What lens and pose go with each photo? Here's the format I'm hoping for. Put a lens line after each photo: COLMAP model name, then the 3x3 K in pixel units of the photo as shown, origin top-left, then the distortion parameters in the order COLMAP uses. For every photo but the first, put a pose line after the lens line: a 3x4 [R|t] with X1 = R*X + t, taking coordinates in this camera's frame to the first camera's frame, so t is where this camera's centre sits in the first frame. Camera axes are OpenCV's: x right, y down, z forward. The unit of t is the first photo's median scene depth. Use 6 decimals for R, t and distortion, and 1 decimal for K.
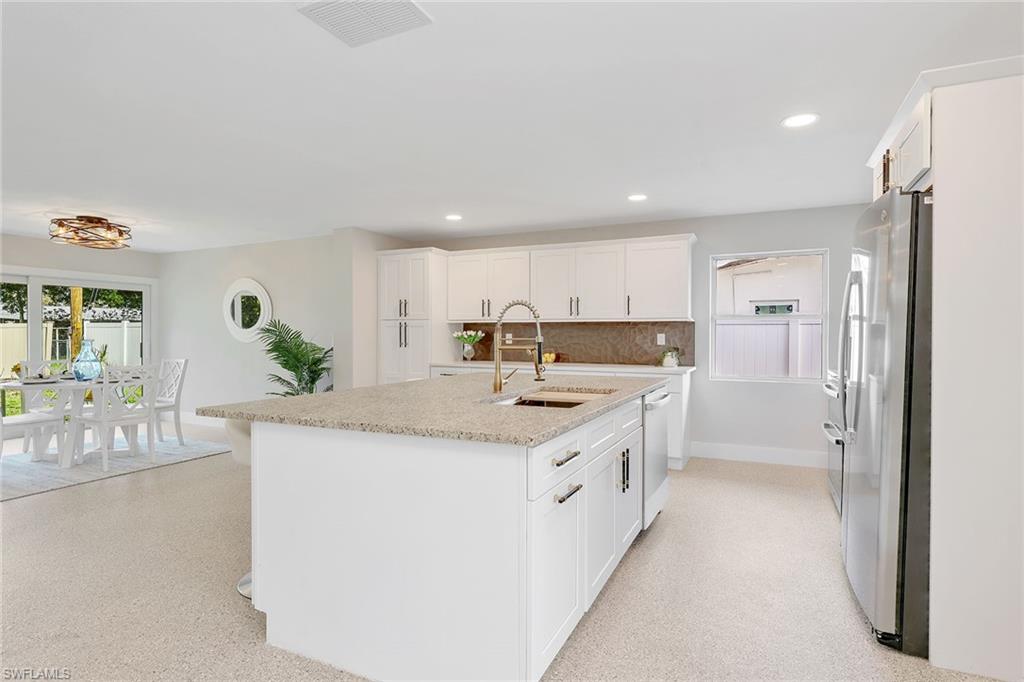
lens RADIAL K [[543.8, 0, 518.8], [0, 543.8, 338.5], [0, 0, 1]] dist [0.003185, -0.003675]
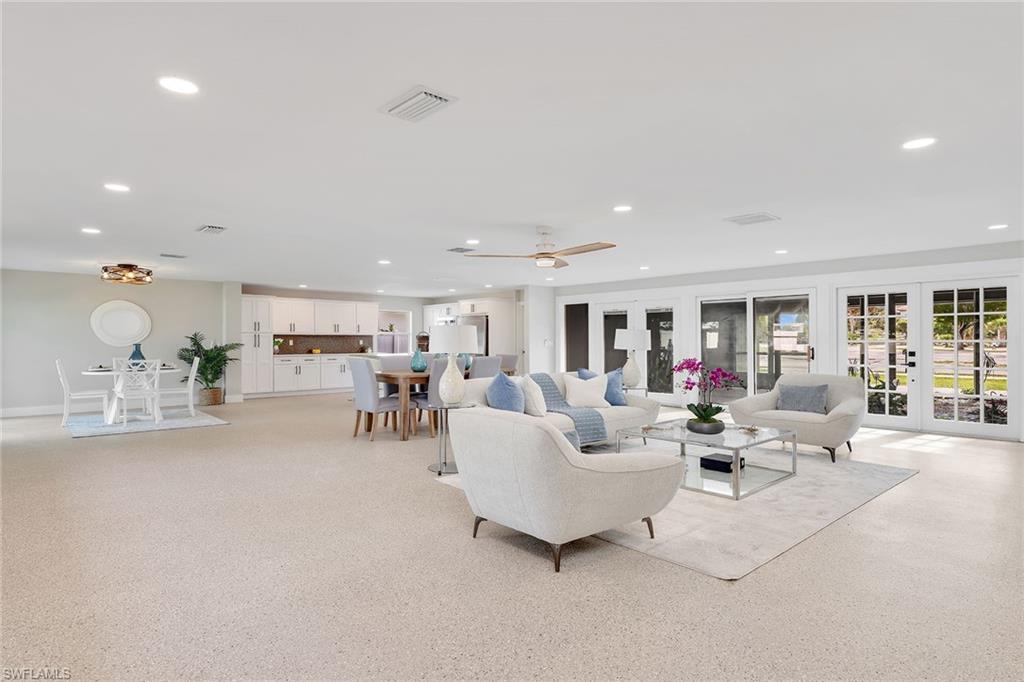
lens RADIAL K [[543.8, 0, 507.0], [0, 543.8, 338.3], [0, 0, 1]] dist [0.003185, -0.003675]
pose [[0.417449, 0.006189, 0.908679, -1.689208], [0.009772, 0.999888, -0.011300, 0.017237], [-0.908648, 0.013597, 0.417341, -0.624766]]
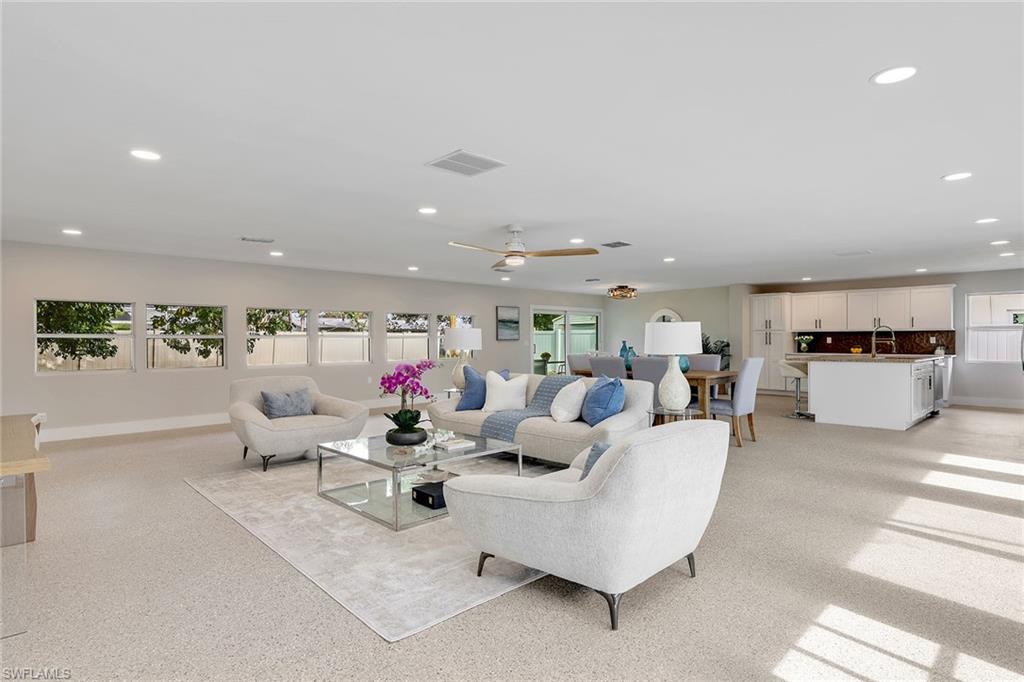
lens RADIAL K [[543.8, 0, 510.6], [0, 543.8, 339.4], [0, 0, 1]] dist [0.003185, -0.003675]
pose [[0.935084, -0.002873, -0.354414, -0.411224], [0.000058, 0.999968, -0.007953, 0.013049], [0.354425, 0.007416, 0.935055, -1.194117]]
